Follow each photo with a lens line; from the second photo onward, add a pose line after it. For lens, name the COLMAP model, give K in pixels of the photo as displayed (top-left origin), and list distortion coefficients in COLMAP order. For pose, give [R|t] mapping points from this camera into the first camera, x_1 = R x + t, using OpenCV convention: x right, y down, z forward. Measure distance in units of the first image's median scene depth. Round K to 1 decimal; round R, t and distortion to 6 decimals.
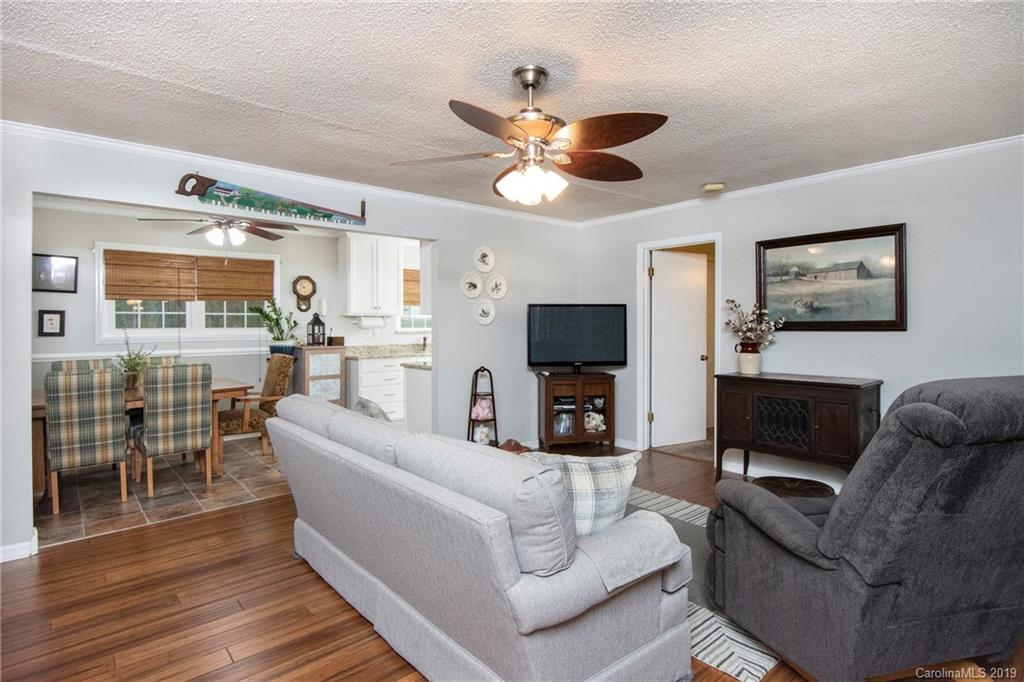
lens RADIAL K [[518.8, 0, 511.4], [0, 518.8, 327.4], [0, 0, 1]] dist [0.000659, 0.000067]
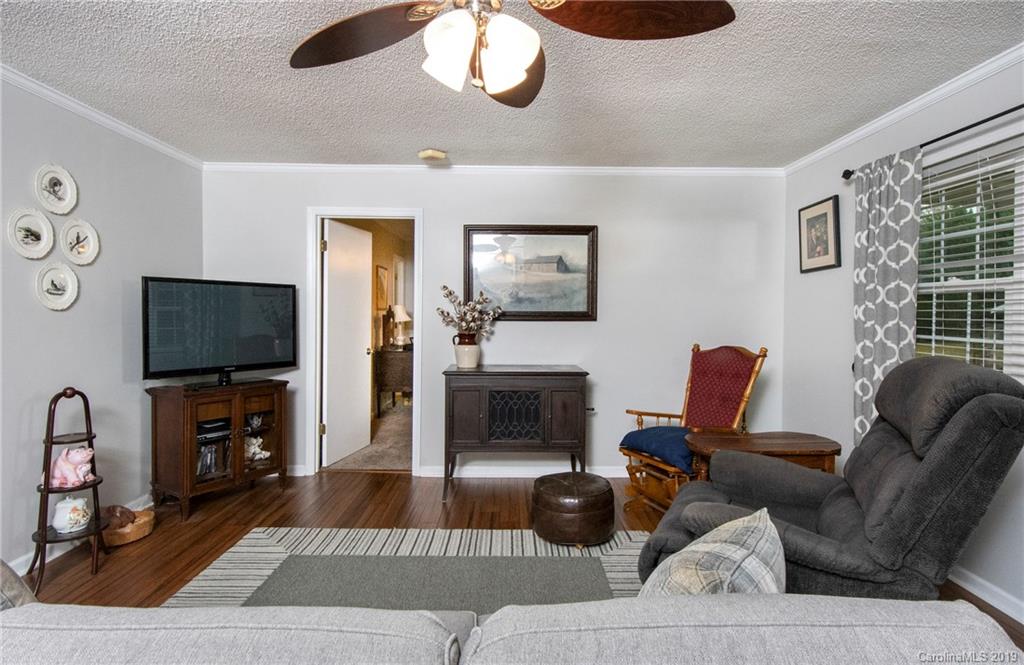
lens RADIAL K [[527.2, 0, 512.3], [0, 527.2, 321.2], [0, 0, 1]] dist [-0.001828, -0.000905]
pose [[0.642996, -0.001685, 0.765868, -0.205003], [-0.006483, 0.999950, 0.007643, -0.000337], [-0.765842, -0.009880, 0.642953, 0.342697]]
